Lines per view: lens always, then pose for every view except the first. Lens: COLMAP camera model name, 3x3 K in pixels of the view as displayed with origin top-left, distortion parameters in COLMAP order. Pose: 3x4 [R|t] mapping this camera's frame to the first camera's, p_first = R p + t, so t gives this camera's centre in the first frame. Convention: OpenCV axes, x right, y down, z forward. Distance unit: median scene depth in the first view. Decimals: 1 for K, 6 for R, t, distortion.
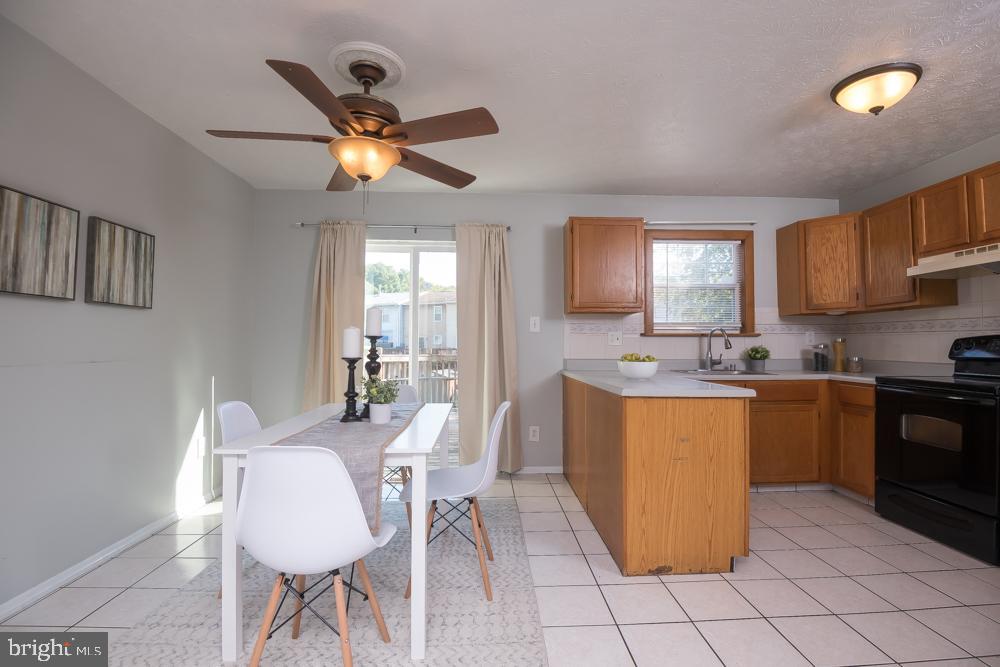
lens RADIAL K [[464.2, 0, 501.4], [0, 464.2, 332.4], [0, 0, 1]] dist [-0.005431, -0.018876]
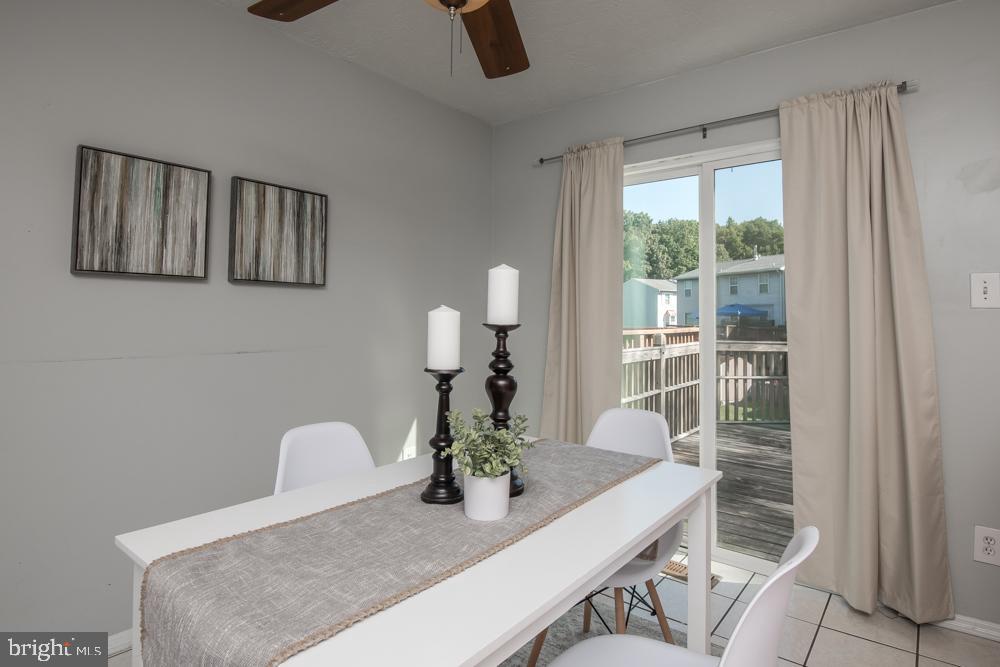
lens RADIAL K [[538.2, 0, 498.1], [0, 538.2, 294.3], [0, 0, 1]] dist [-0.000322, -0.019798]
pose [[0.751726, -0.027597, -0.658898, 0.088279], [0.011911, 0.999529, -0.028275, -0.006928], [0.659368, 0.013406, 0.751701, 0.510810]]
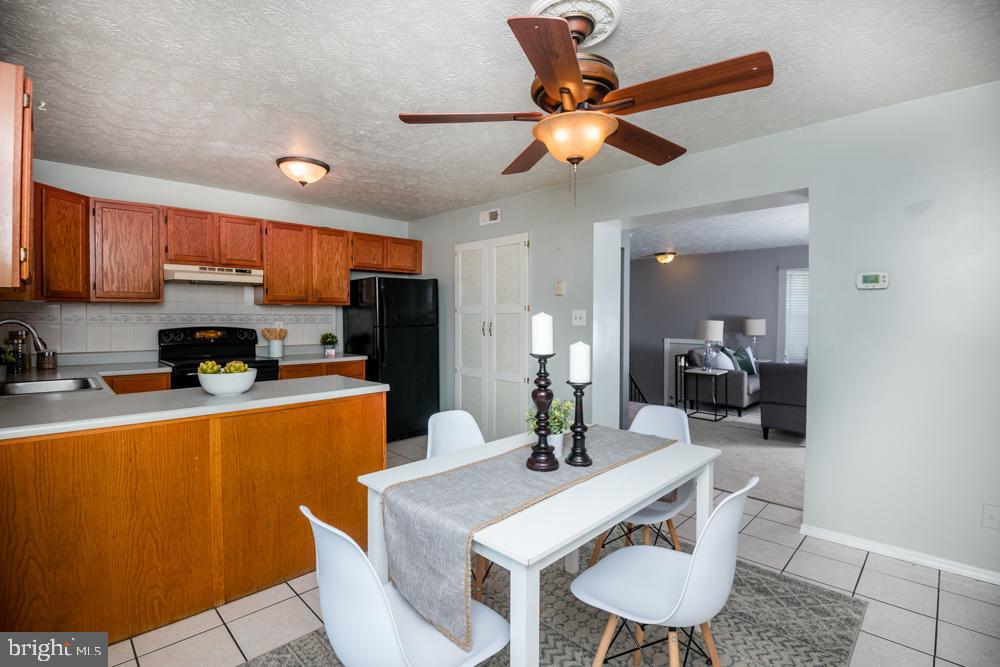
lens RADIAL K [[461.4, 0, 500.6], [0, 461.4, 324.0], [0, 0, 1]] dist [-0.011334, -0.018329]
pose [[-0.680092, -0.020708, 0.732834, -0.662555], [-0.028483, 0.999593, 0.001812, -0.036716], [-0.732573, -0.019641, -0.680405, 1.377195]]
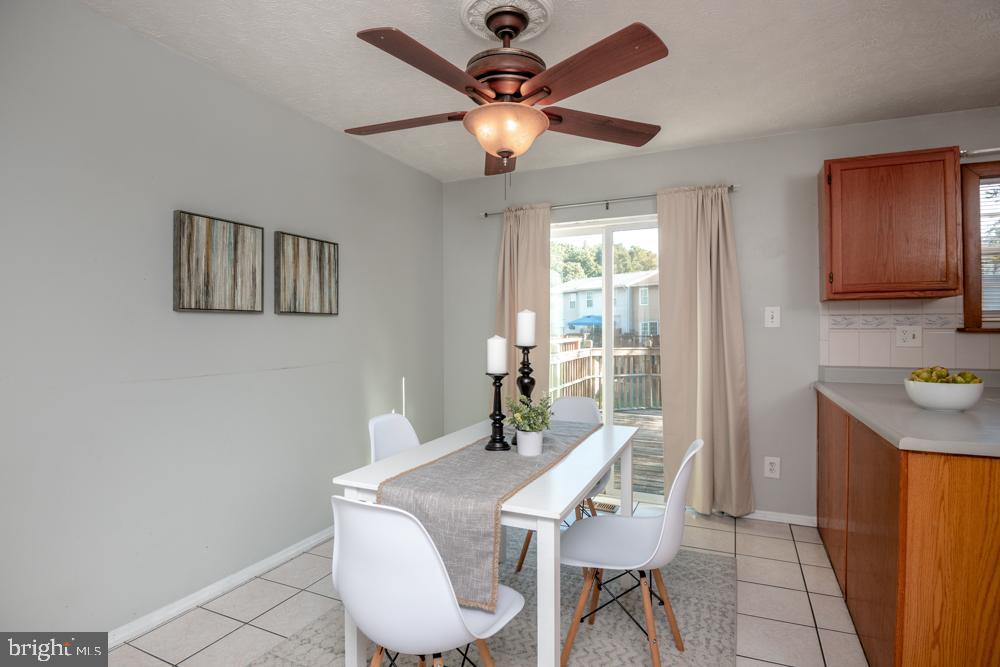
lens RADIAL K [[503.2, 0, 500.5], [0, 503.2, 331.6], [0, 0, 1]] dist [0.003269, -0.025050]
pose [[0.889421, -0.005549, -0.457055, 0.083555], [0.019877, 0.999450, 0.026546, -0.037407], [0.456656, -0.032695, 0.889042, 0.166634]]
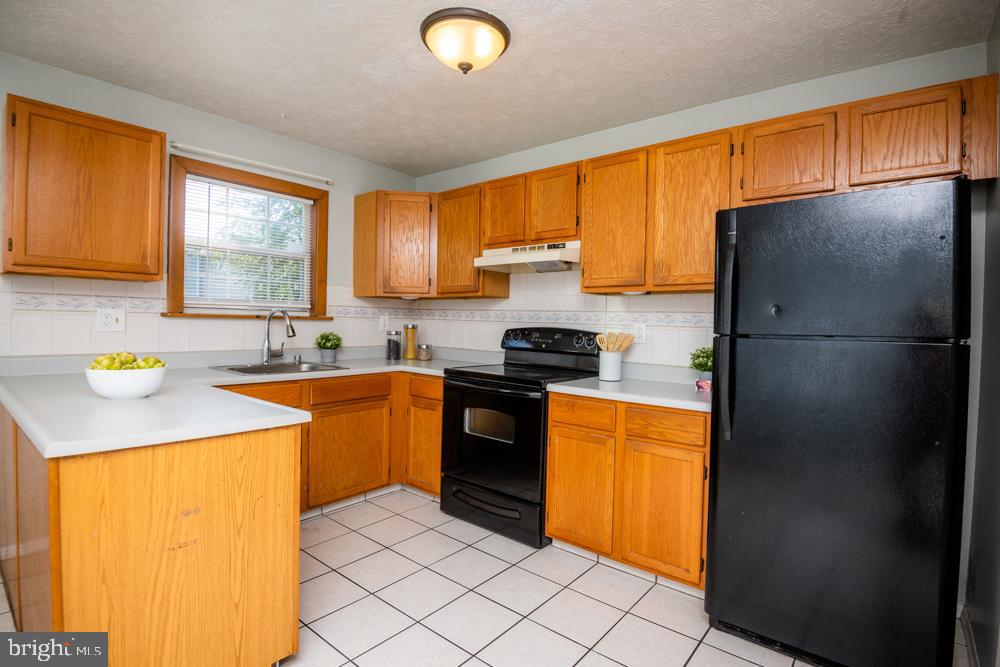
lens RADIAL K [[485.1, 0, 520.0], [0, 485.1, 329.3], [0, 0, 1]] dist [-0.001368, -0.024093]
pose [[0.651955, 0.001812, 0.758255, 0.182646], [-0.042822, 0.998489, 0.034433, -0.031204], [-0.757047, -0.054919, 0.651048, 0.270008]]
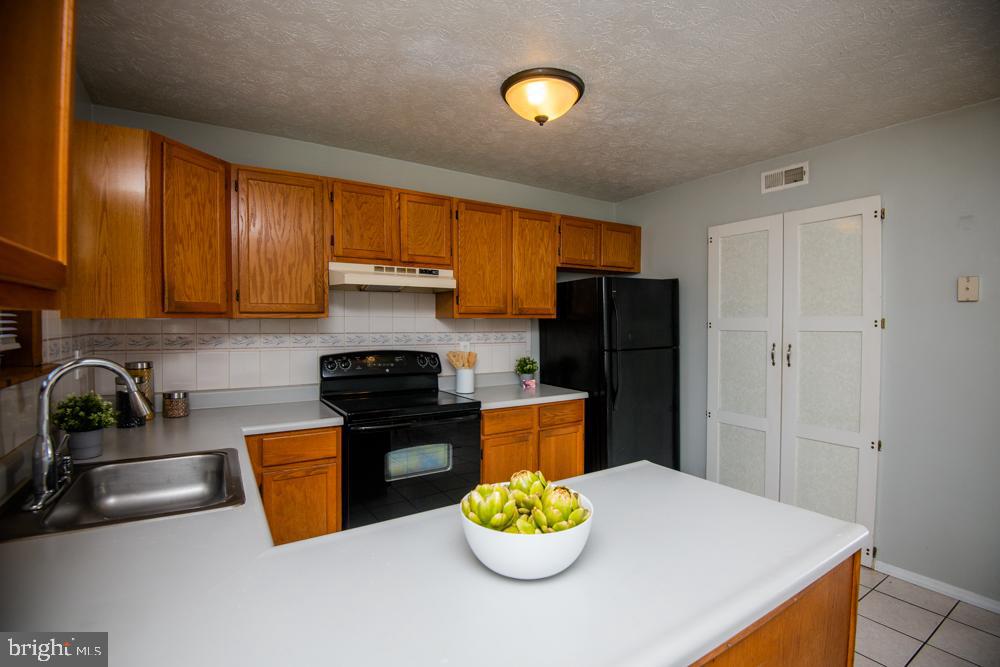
lens RADIAL K [[458.7, 0, 504.7], [0, 458.7, 332.0], [0, 0, 1]] dist [-0.000962, -0.038265]
pose [[-0.503025, -0.022273, 0.863985, 0.052848], [-0.027366, 0.999577, 0.009836, -0.061588], [-0.863839, -0.018696, -0.503421, 1.349424]]
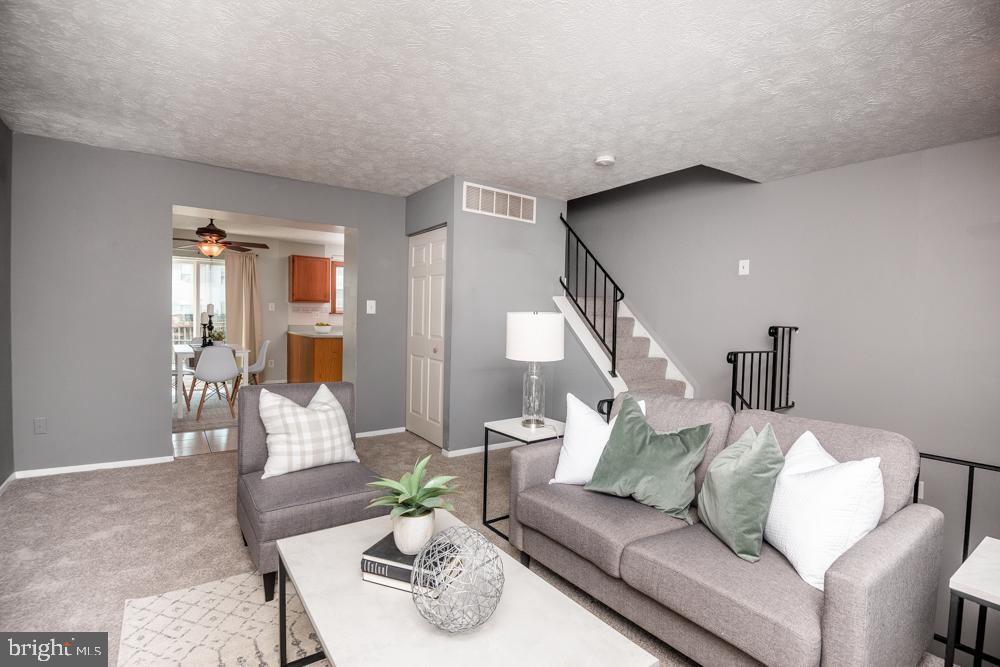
lens RADIAL K [[464.2, 0, 501.4], [0, 464.2, 332.4], [0, 0, 1]] dist [-0.005431, -0.018876]
pose [[0.834197, -0.001123, 0.551466, -0.306937], [-0.036926, 0.997640, 0.057888, -0.093453], [-0.550229, -0.068653, 0.832187, -1.789496]]
